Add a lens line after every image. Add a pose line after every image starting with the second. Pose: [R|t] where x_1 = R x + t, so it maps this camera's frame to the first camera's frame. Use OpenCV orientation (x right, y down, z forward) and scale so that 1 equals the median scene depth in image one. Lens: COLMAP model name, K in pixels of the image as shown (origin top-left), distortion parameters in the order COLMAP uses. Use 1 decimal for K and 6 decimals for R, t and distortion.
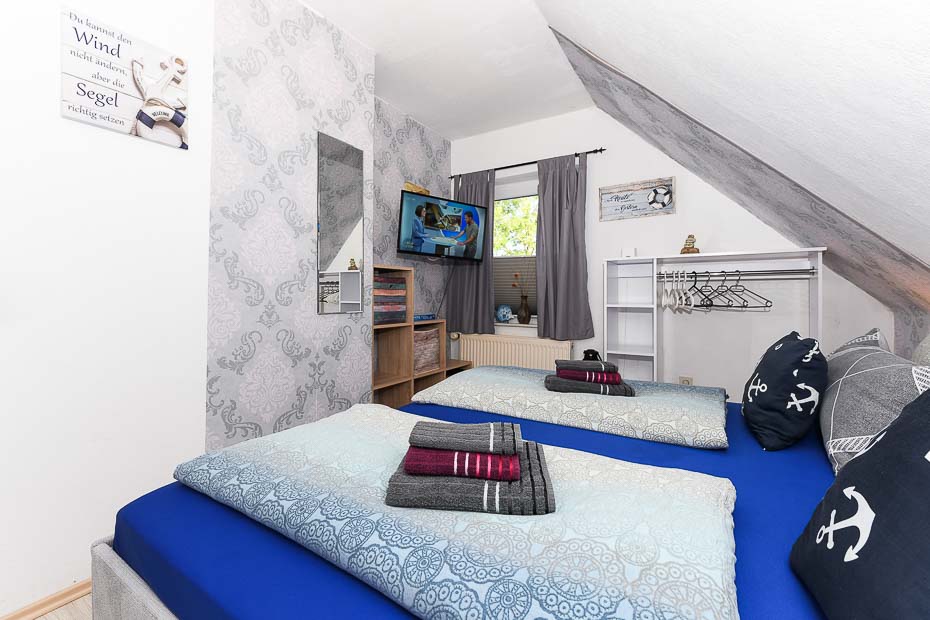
lens RADIAL K [[396.6, 0, 464.7], [0, 396.6, 310.1], [0, 0, 1]] dist [0.000318, -0.001930]
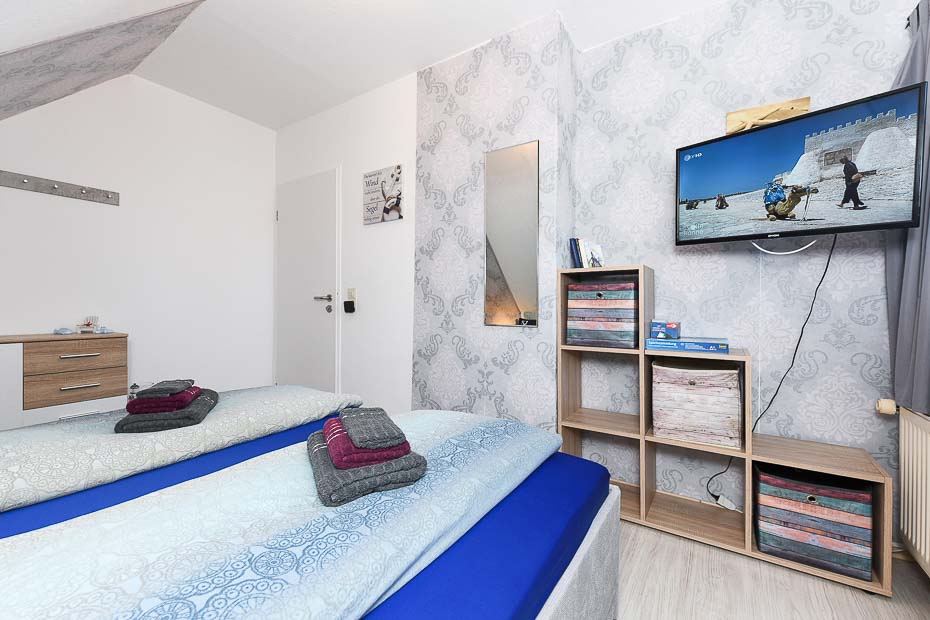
lens RADIAL K [[396.6, 0, 462.8], [0, 396.6, 316.4], [0, 0, 1]] dist [0.000318, -0.001930]
pose [[-0.032983, 0.018704, -0.999281, 0.575096], [-0.041609, 0.998932, 0.020071, -0.026670], [0.998589, 0.042241, -0.032170, 0.813980]]
